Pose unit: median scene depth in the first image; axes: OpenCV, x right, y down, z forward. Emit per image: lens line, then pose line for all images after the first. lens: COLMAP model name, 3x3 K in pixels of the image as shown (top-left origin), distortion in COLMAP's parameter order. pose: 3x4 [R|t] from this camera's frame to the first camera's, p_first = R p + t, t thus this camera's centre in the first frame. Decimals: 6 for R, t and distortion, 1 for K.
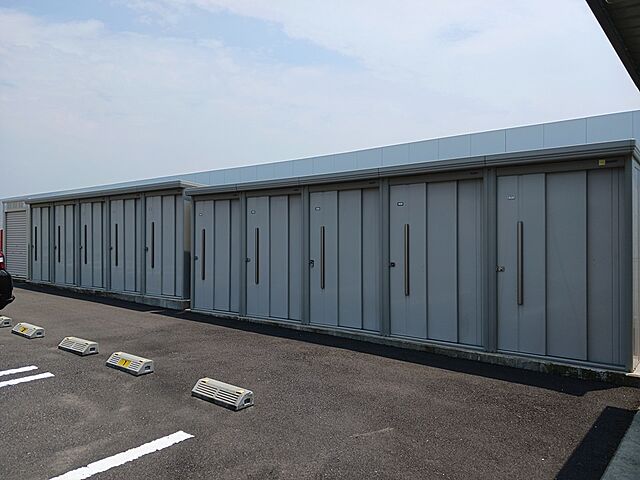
lens RADIAL K [[492.6, 0, 320.0], [0, 492.6, 240.0], [0, 0, 1]] dist [-0.000710, -0.000645]
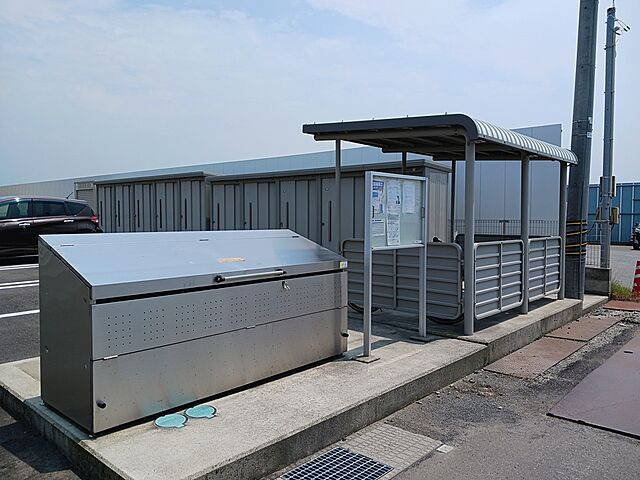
lens RADIAL K [[497.0, 0, 320.0], [0, 497.0, 240.0], [0, 0, 1]] dist [0.003294, 0.004208]
pose [[0.998779, 0.006803, -0.048936, 0.109389], [-0.004323, 0.998708, 0.050623, 0.008707], [0.049217, -0.050350, 0.997518, -0.374361]]
